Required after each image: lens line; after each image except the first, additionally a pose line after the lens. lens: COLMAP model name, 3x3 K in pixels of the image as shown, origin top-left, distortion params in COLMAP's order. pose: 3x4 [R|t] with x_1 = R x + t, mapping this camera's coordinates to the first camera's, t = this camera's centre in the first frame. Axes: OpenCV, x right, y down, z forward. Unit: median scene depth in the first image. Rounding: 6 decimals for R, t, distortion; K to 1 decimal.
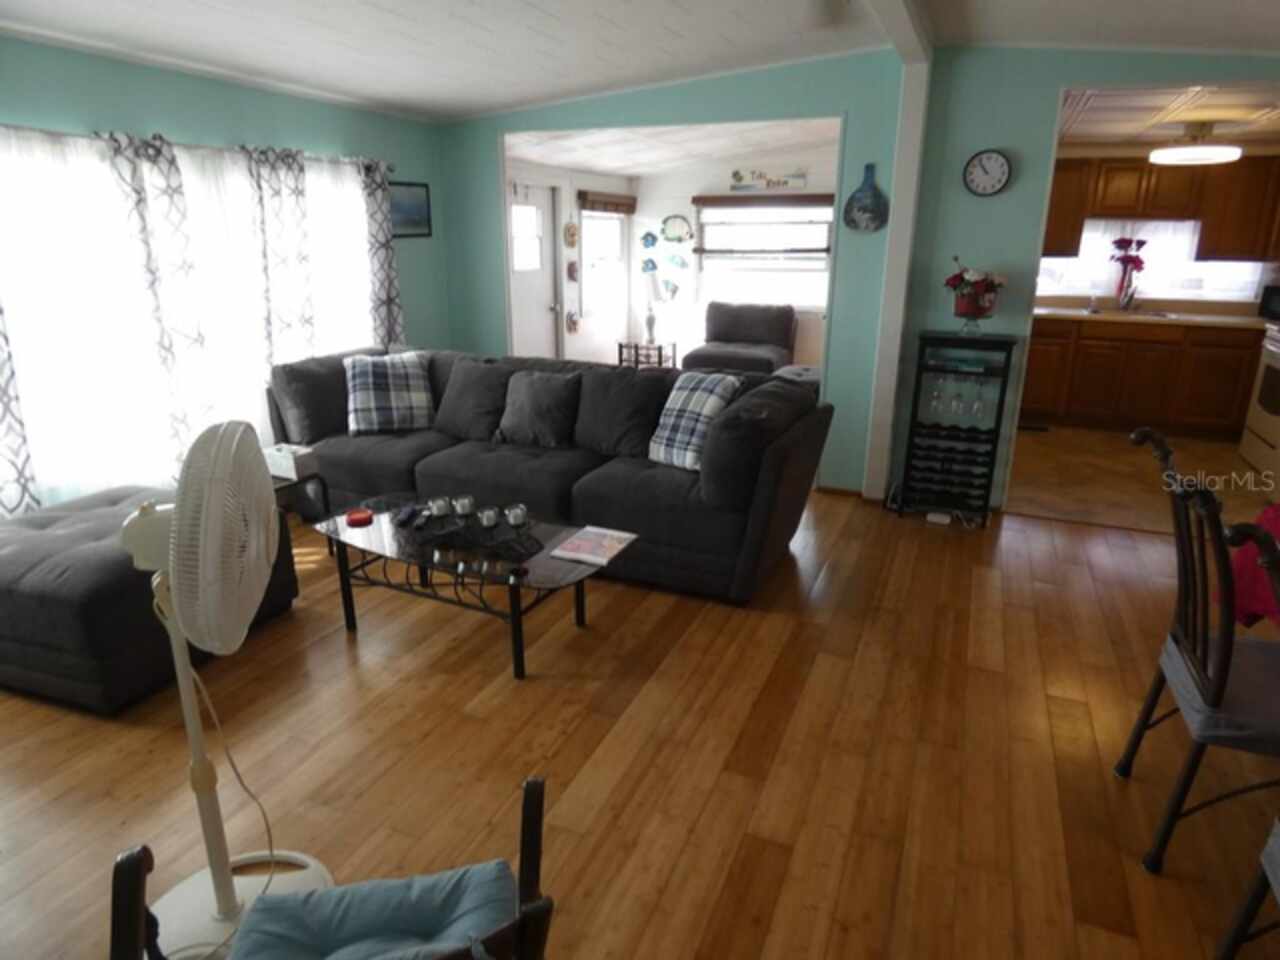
lens RADIAL K [[764.1, 0, 642.4], [0, 764.1, 473.3], [0, 0, 1]] dist [0.001771, -0.025230]
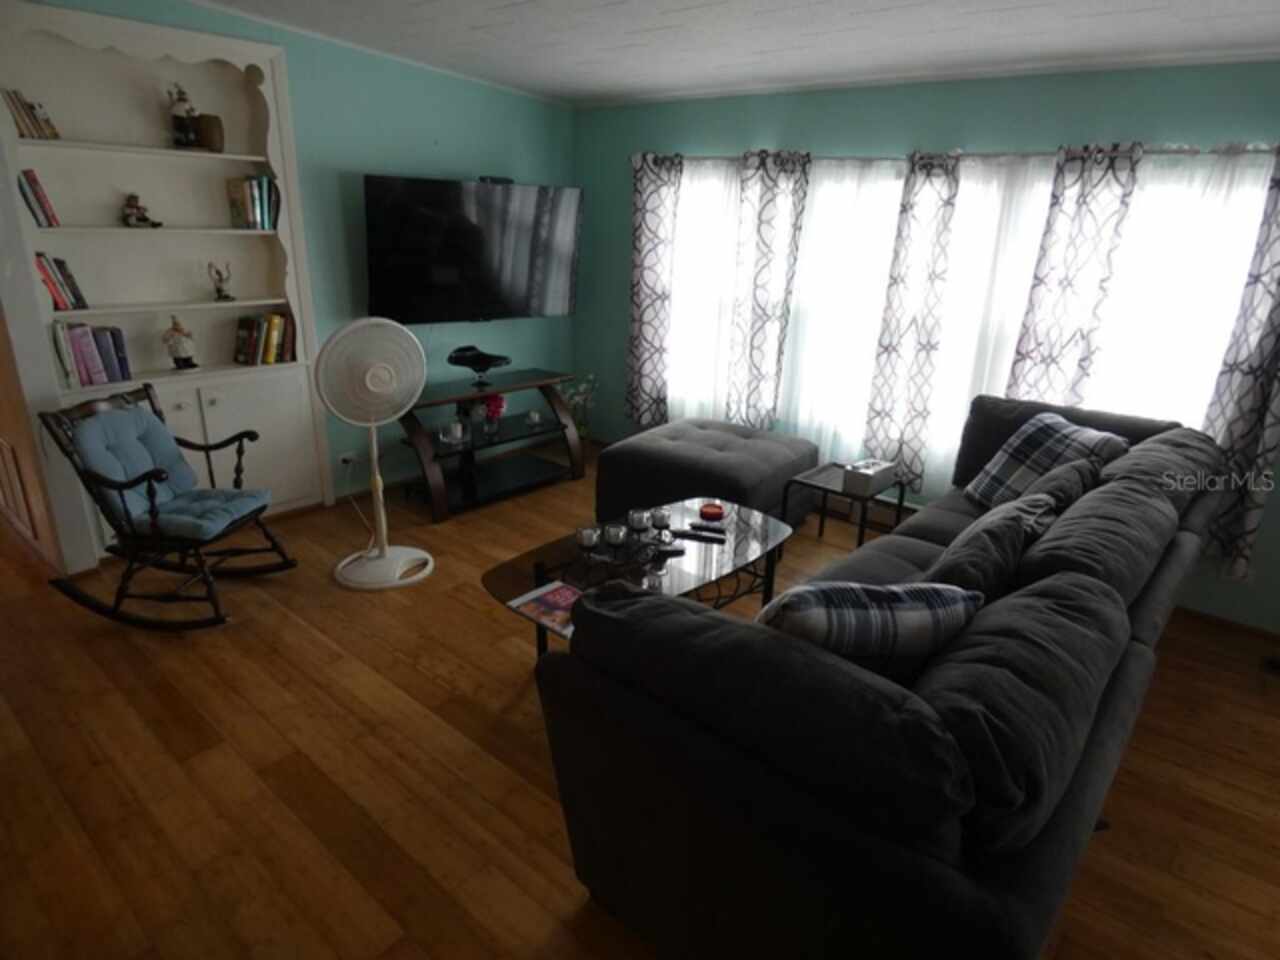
lens RADIAL K [[761.8, 0, 637.2], [0, 761.8, 478.0], [0, 0, 1]] dist [0.001770, 0.001060]
pose [[-0.304582, 0.305240, -0.902252, 0.724468], [-0.311952, 0.863047, 0.397285, -0.445060], [0.899953, 0.402466, -0.167648, 1.332696]]
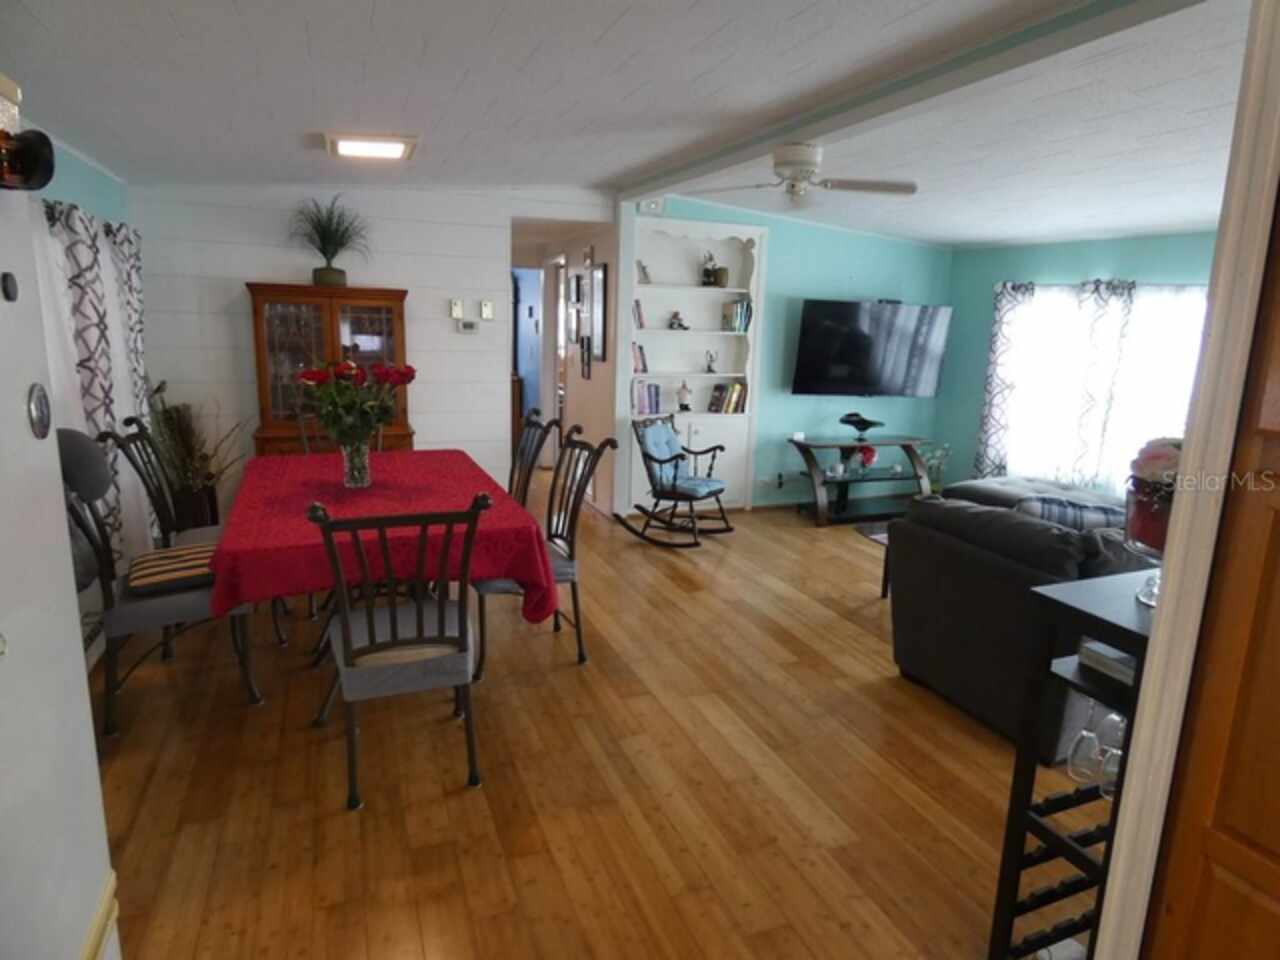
lens RADIAL K [[764.1, 0, 642.4], [0, 764.1, 473.3], [0, 0, 1]] dist [0.001771, -0.025230]
pose [[-0.704411, 0.119711, -0.699624, 1.464683], [-0.242983, 0.885450, 0.396153, -0.541424], [0.666906, 0.449052, -0.594633, 1.694531]]
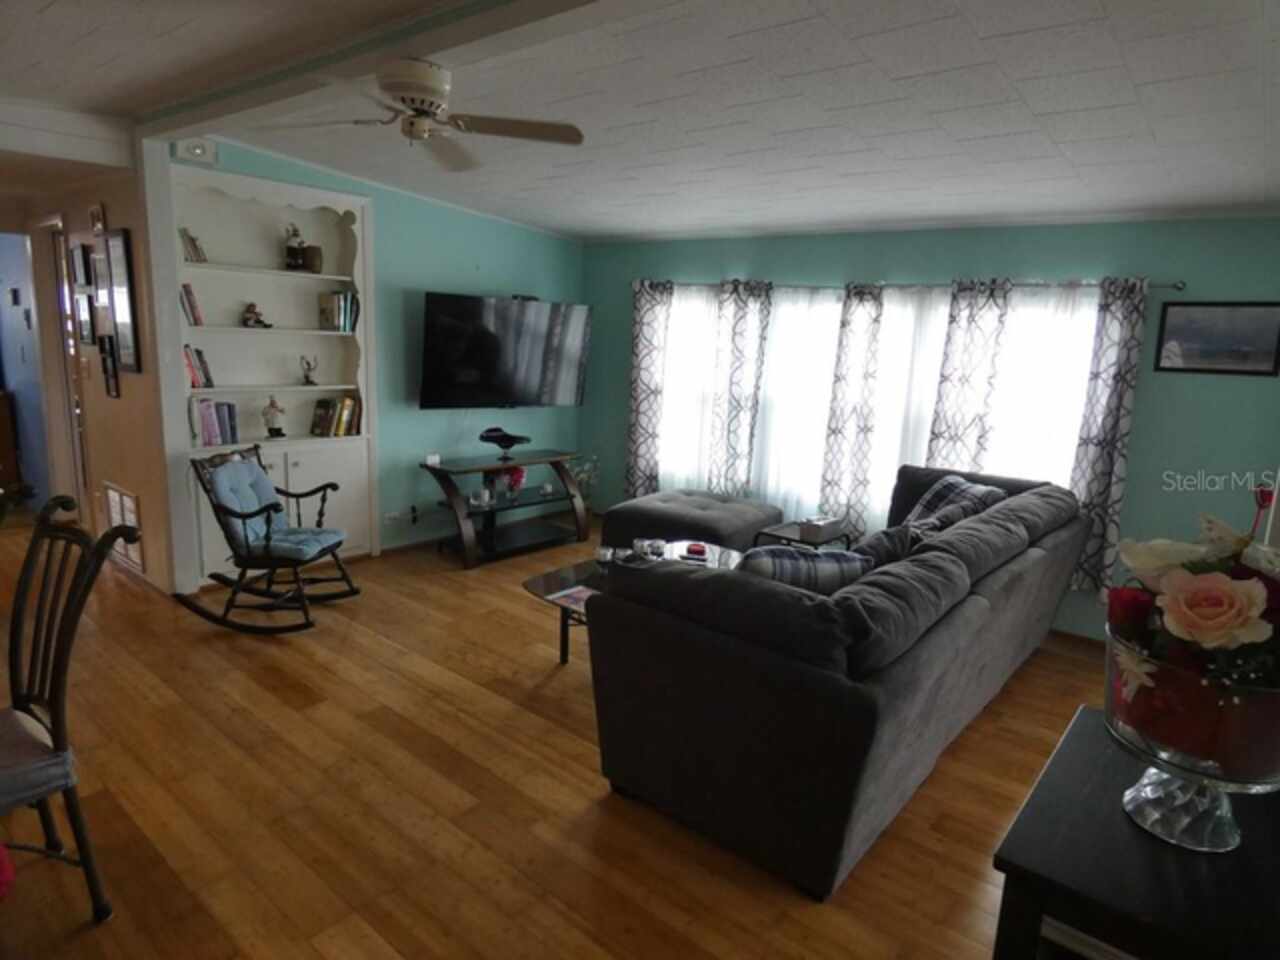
lens RADIAL K [[765.0, 0, 628.6], [0, 765.0, 479.8], [0, 0, 1]] dist [0.026167, 0.000071]
pose [[-0.300265, 0.170228, -0.938543, 1.114138], [-0.327809, 0.905600, 0.269128, -0.458132], [0.895758, 0.388473, -0.216118, 1.424357]]
